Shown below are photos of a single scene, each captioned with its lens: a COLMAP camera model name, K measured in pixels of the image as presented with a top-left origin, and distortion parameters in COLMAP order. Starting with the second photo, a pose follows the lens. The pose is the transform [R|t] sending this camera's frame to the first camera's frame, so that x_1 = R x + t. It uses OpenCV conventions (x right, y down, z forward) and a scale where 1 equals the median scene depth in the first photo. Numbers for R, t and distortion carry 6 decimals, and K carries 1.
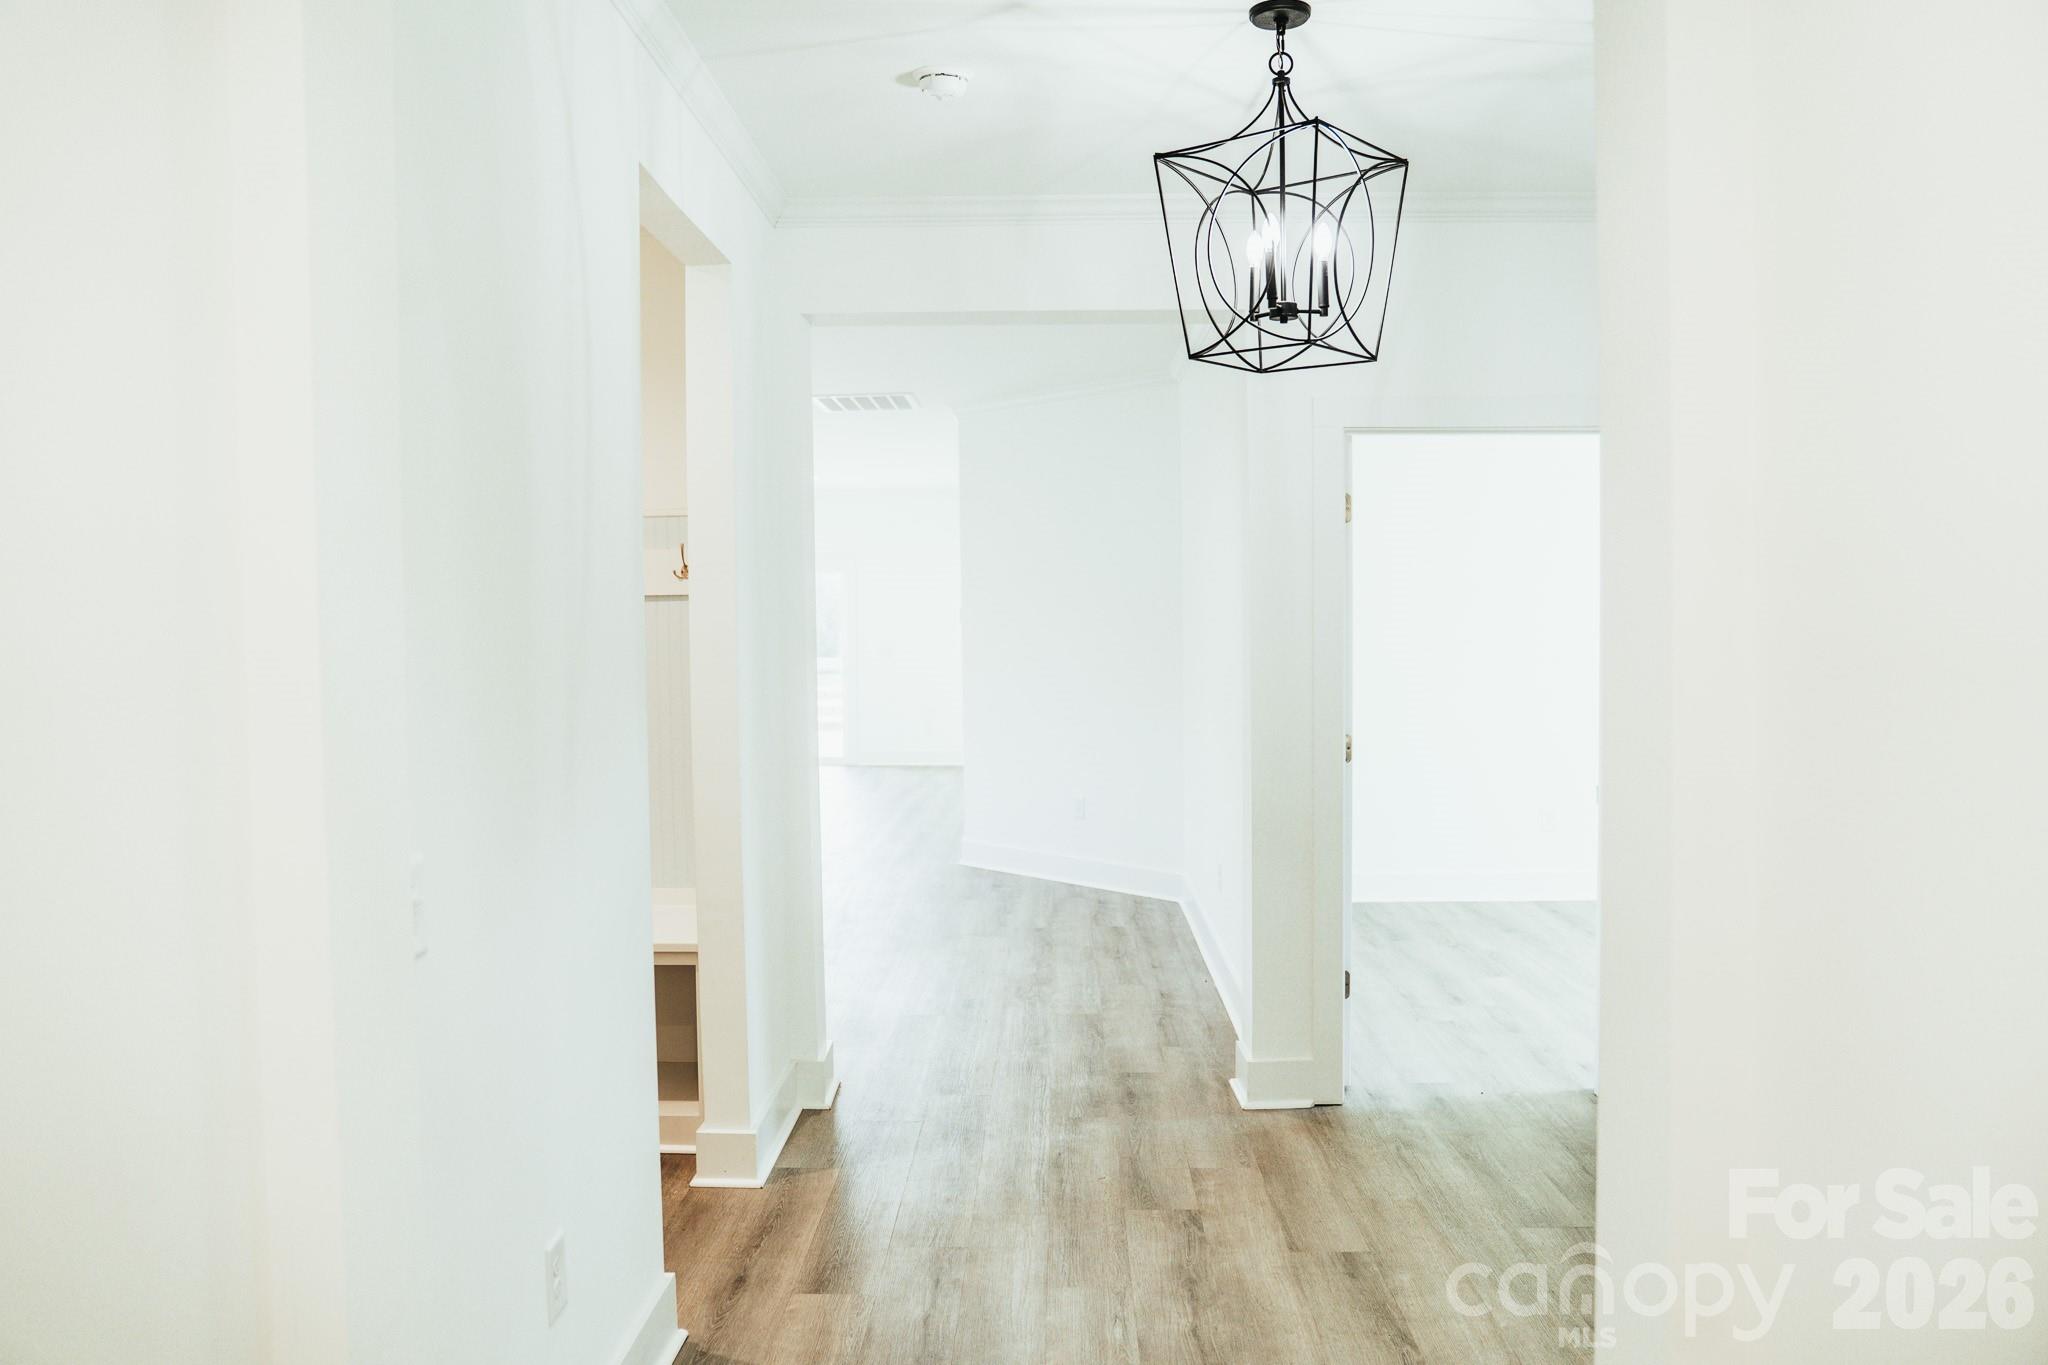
lens RADIAL K [[1534.0, 0, 1023.8], [0, 1534.0, 683.0], [0, 0, 1]] dist [-0.000237, -0.000013]
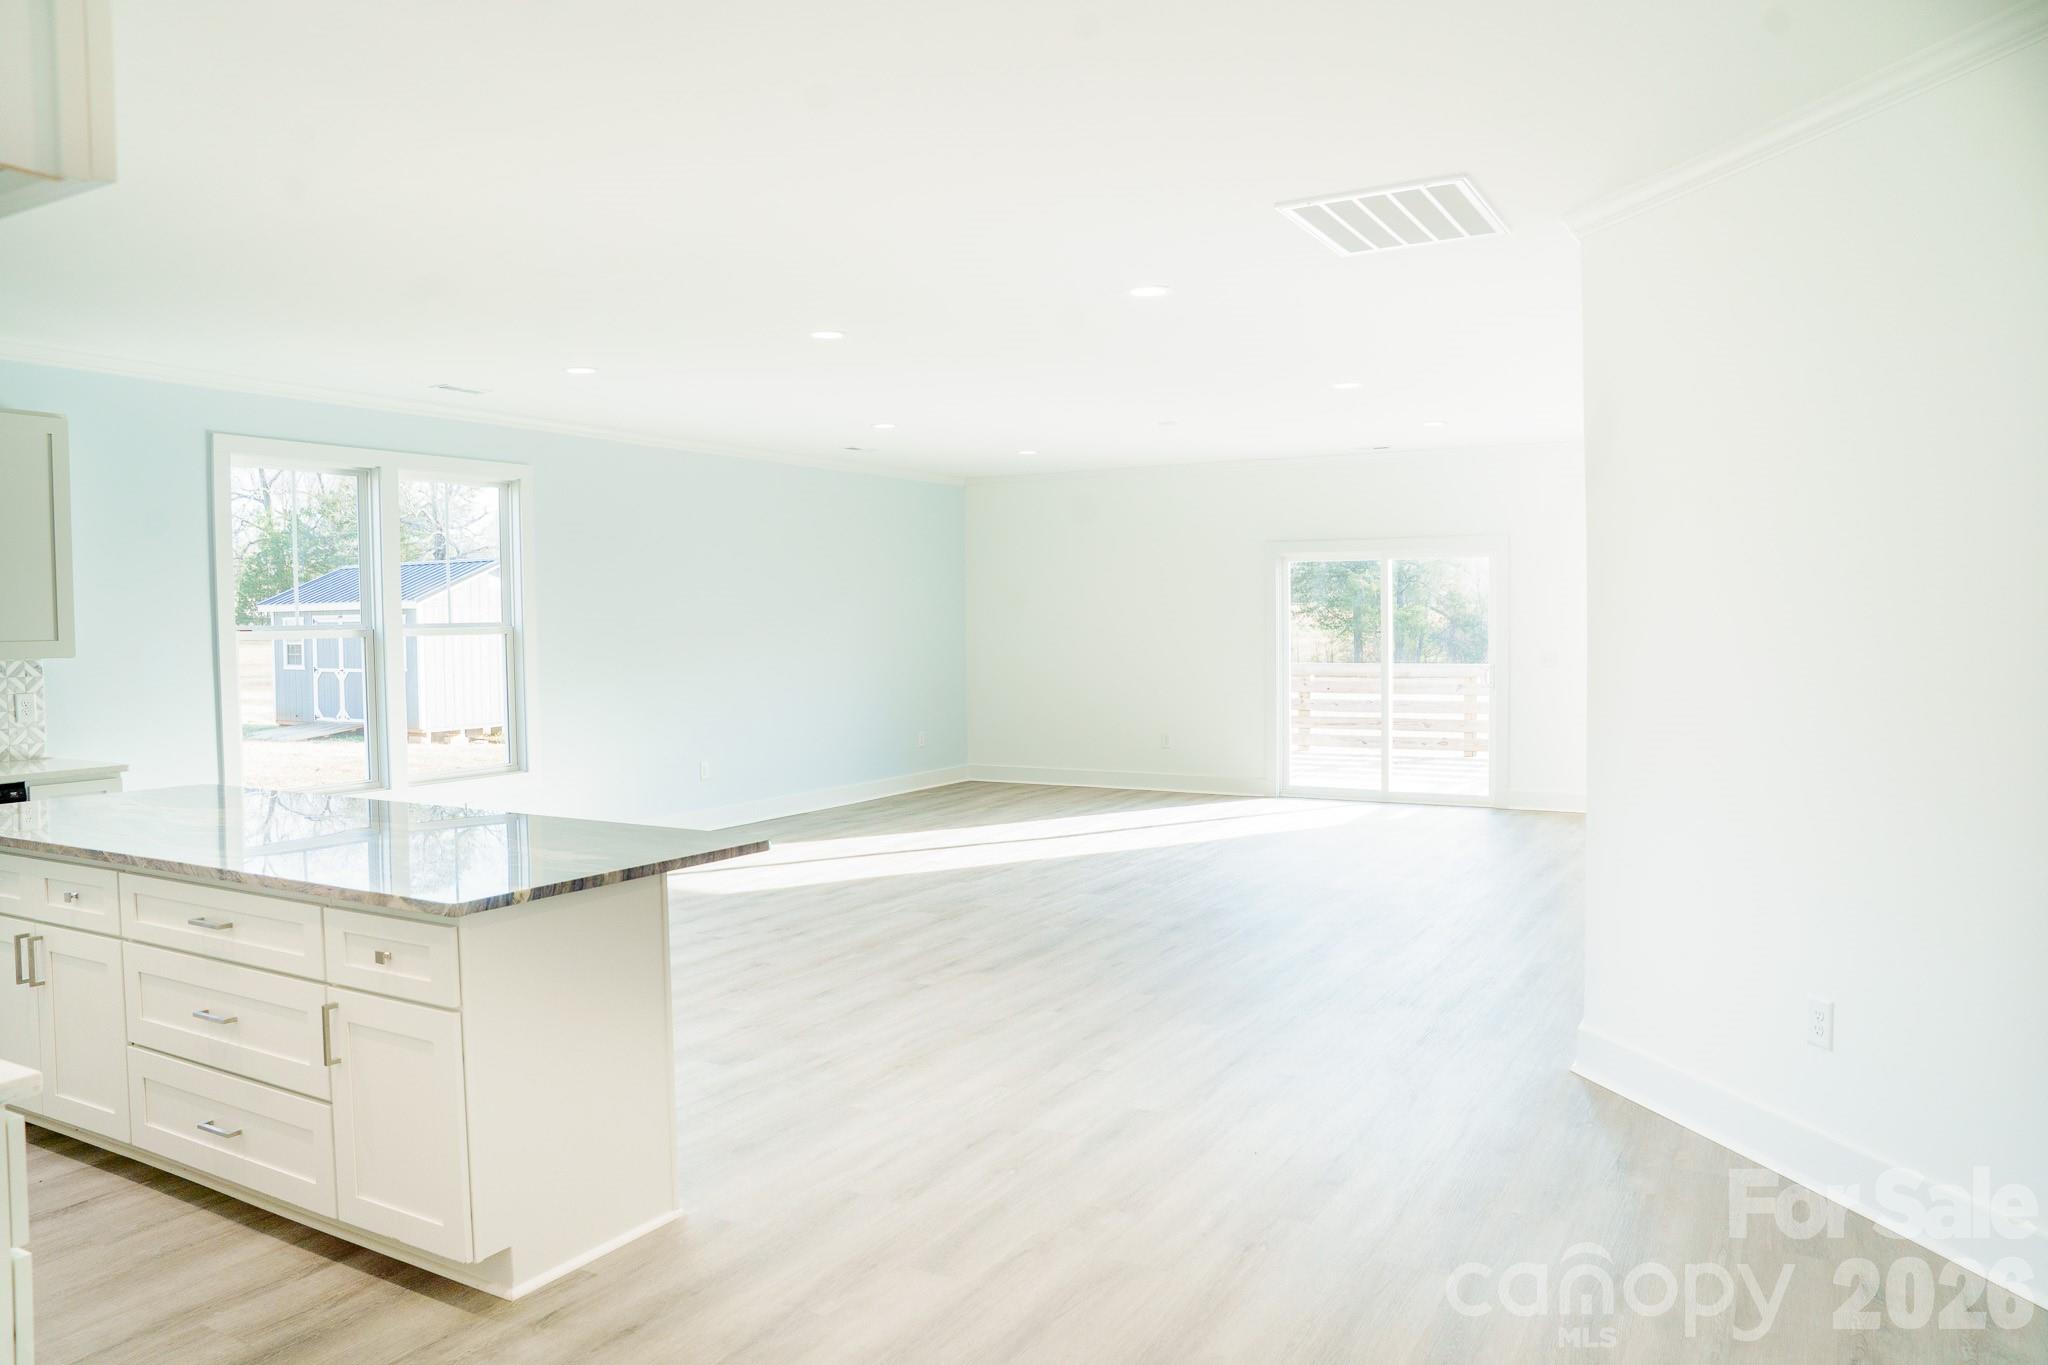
lens RADIAL K [[1429.2, 0, 1027.2], [0, 1429.2, 682.2], [0, 0, 1]] dist [-0.129549, 0.094204]
pose [[0.880492, 0.015688, -0.473801, 0.019104], [-0.013382, 0.999877, 0.008240, -0.020095], [0.473872, -0.000915, 0.880593, 0.484663]]
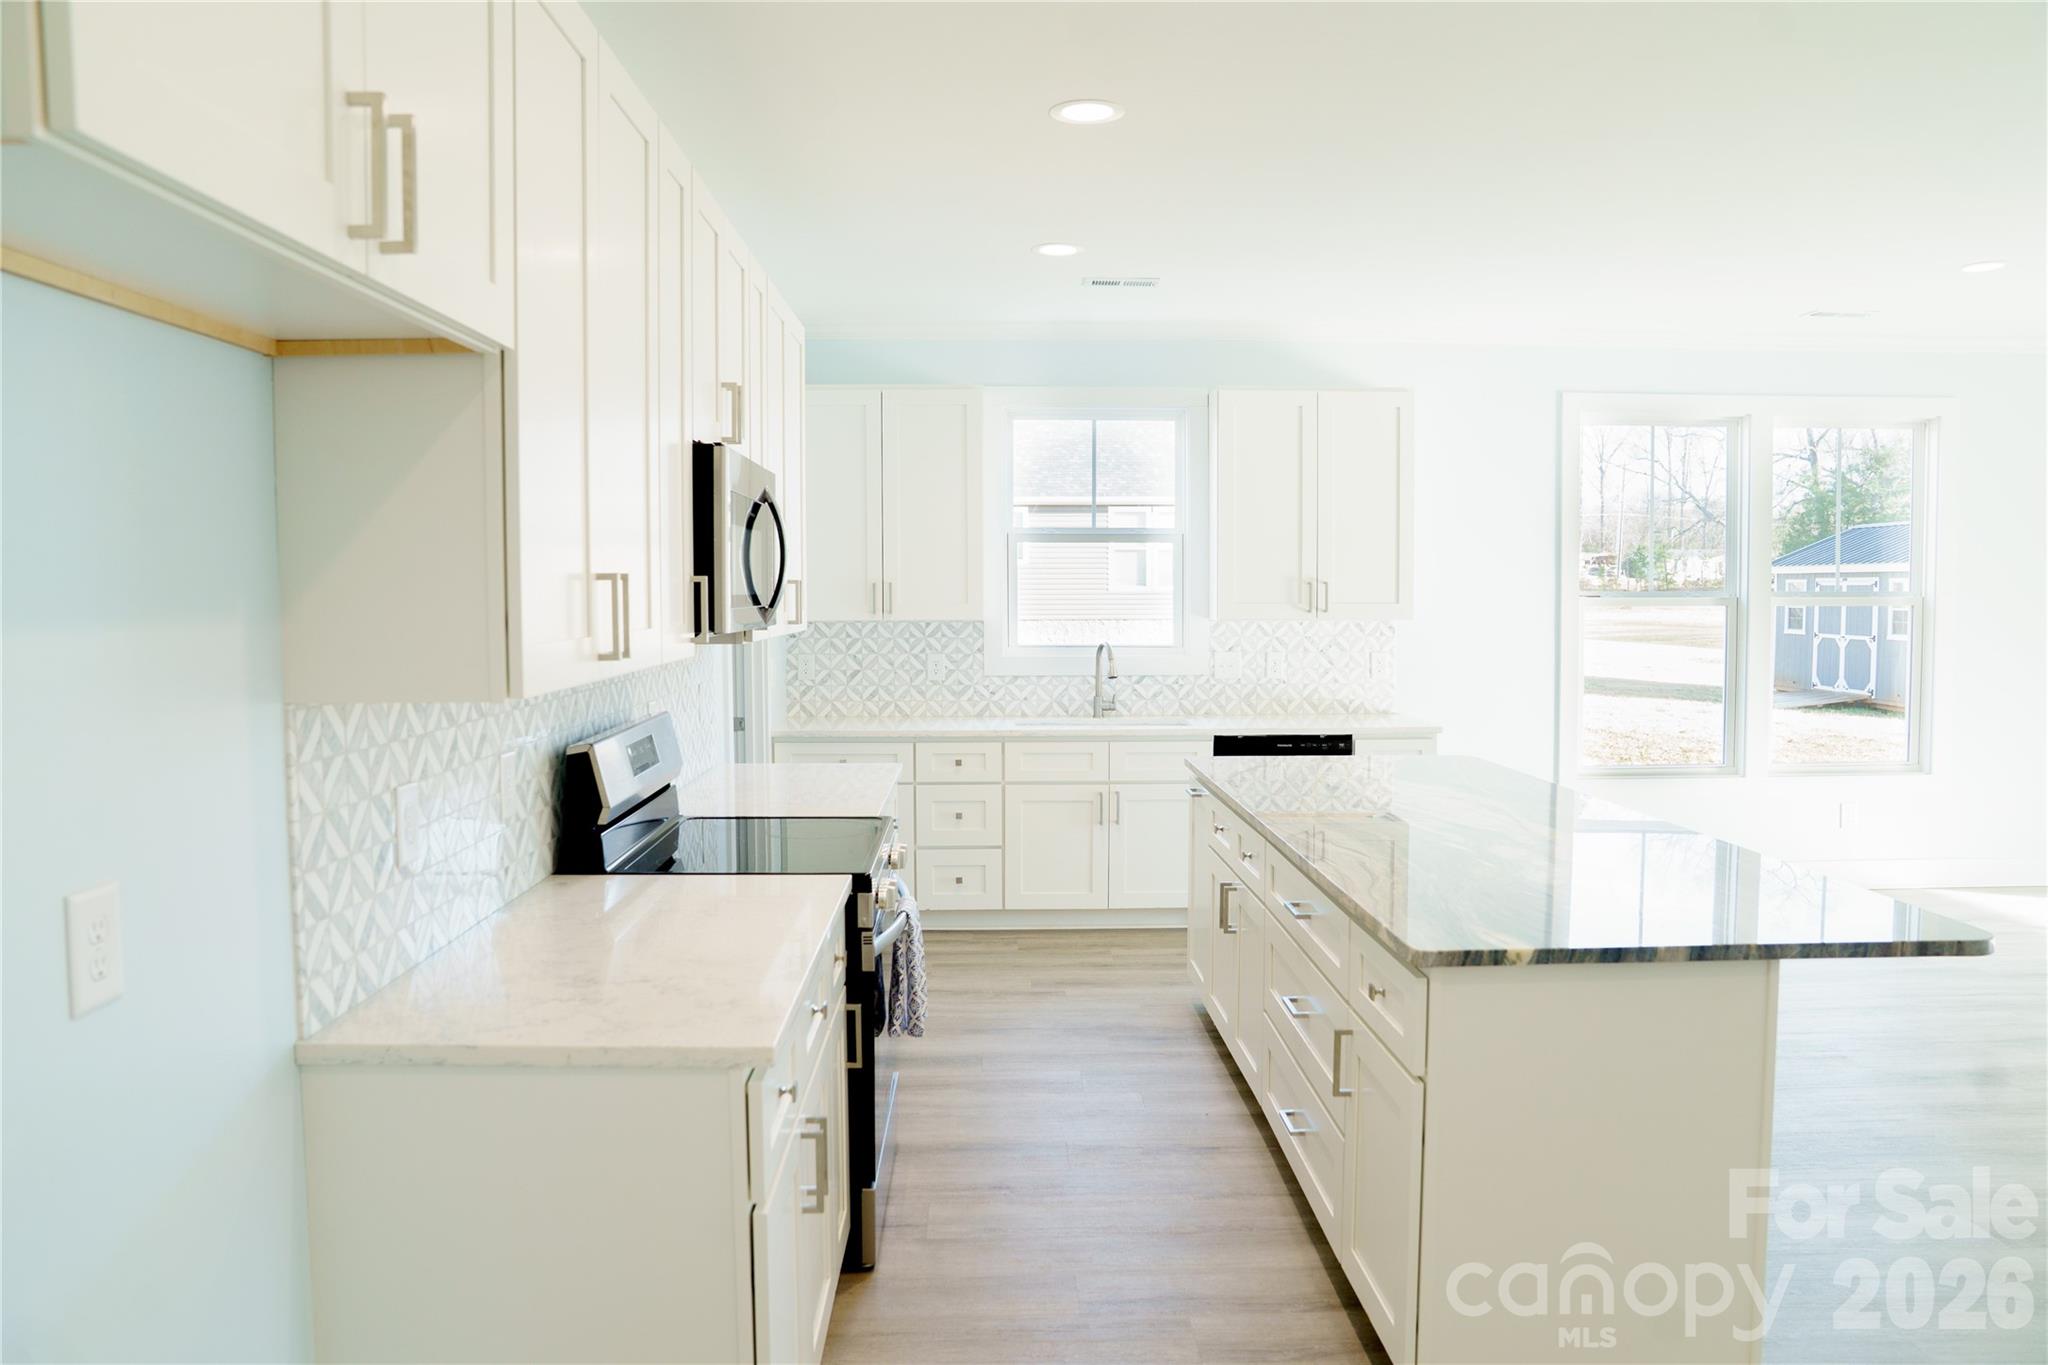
lens RADIAL K [[1429.2, 0, 1022.3], [0, 1429.2, 674.9], [0, 0, 1]] dist [-0.129549, 0.094204]
pose [[0.045401, 0.063600, -0.996942, 0.000033], [-0.040334, 0.997274, 0.061785, -0.031562], [0.998154, 0.037406, 0.047843, 0.660851]]
